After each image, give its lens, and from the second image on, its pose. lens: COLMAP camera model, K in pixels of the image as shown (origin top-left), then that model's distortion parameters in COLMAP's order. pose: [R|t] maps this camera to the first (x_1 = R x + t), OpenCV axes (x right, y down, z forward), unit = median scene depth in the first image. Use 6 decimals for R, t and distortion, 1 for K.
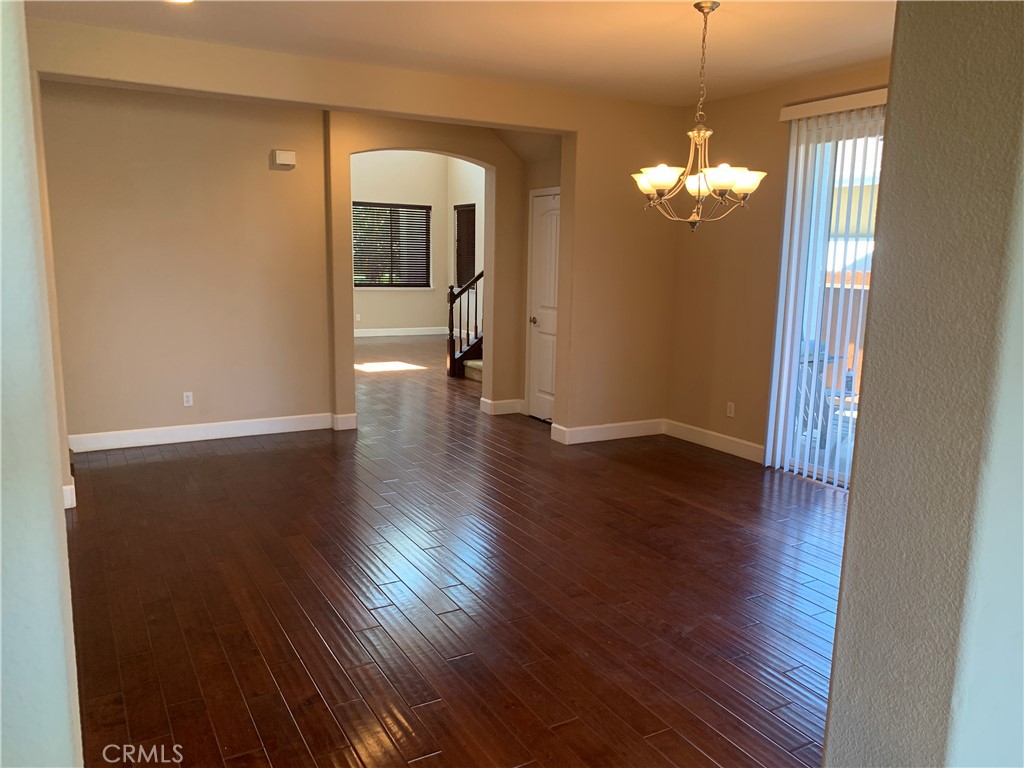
lens RADIAL K [[774.0, 0, 515.2], [0, 774.0, 398.9], [0, 0, 1]] dist [0.096813, -0.234851]
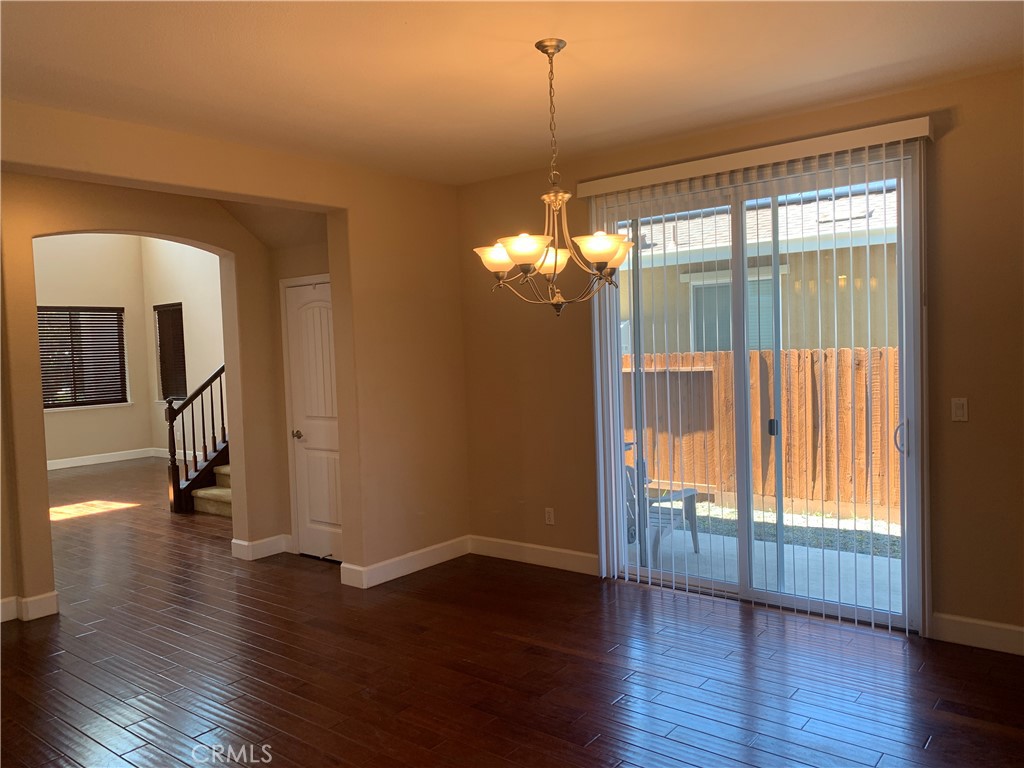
lens RADIAL K [[776.9, 0, 512.0], [0, 776.9, 384.0], [0, 0, 1]] dist [0.086657, -0.136295]
pose [[0.929878, -0.071206, 0.360912, -0.063697], [0.120813, 0.985782, -0.116782, -0.033075], [-0.347465, 0.152196, 0.925259, 0.165525]]
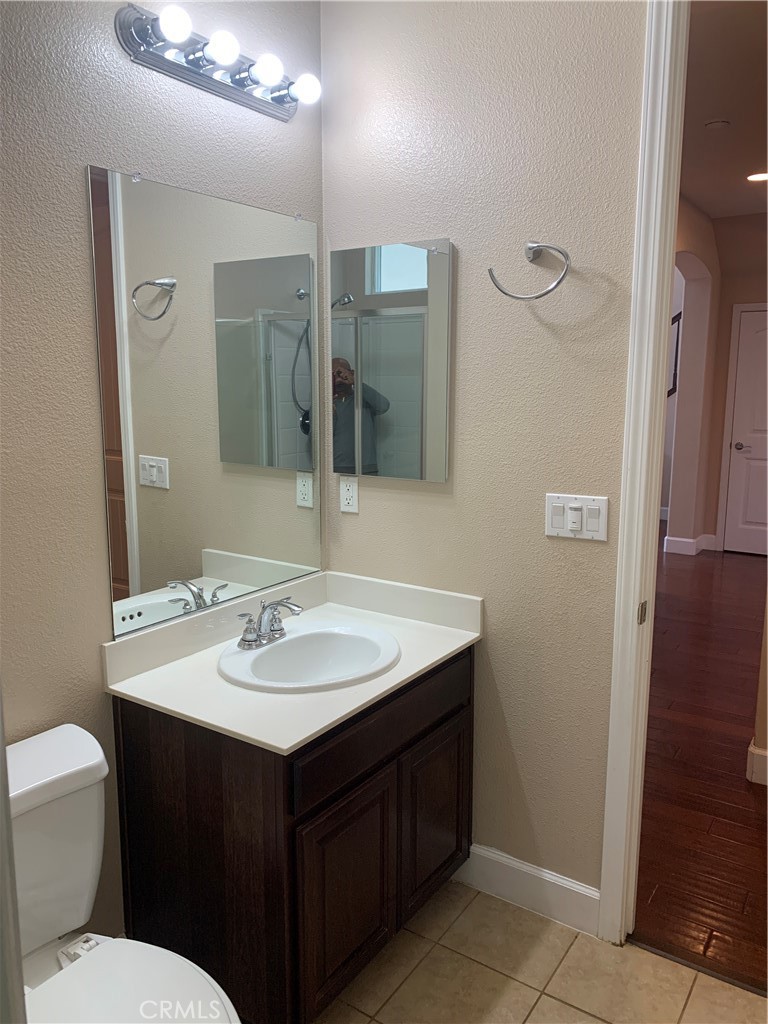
lens RADIAL K [[776.9, 0, 384.0], [0, 776.9, 512.0], [0, 0, 1]] dist [0.086657, -0.136295]
pose [[0.897570, -0.096581, 0.430162, -0.811465], [0.101622, 0.994759, 0.011304, -0.082834], [-0.428999, 0.033568, 0.902681, 0.371078]]
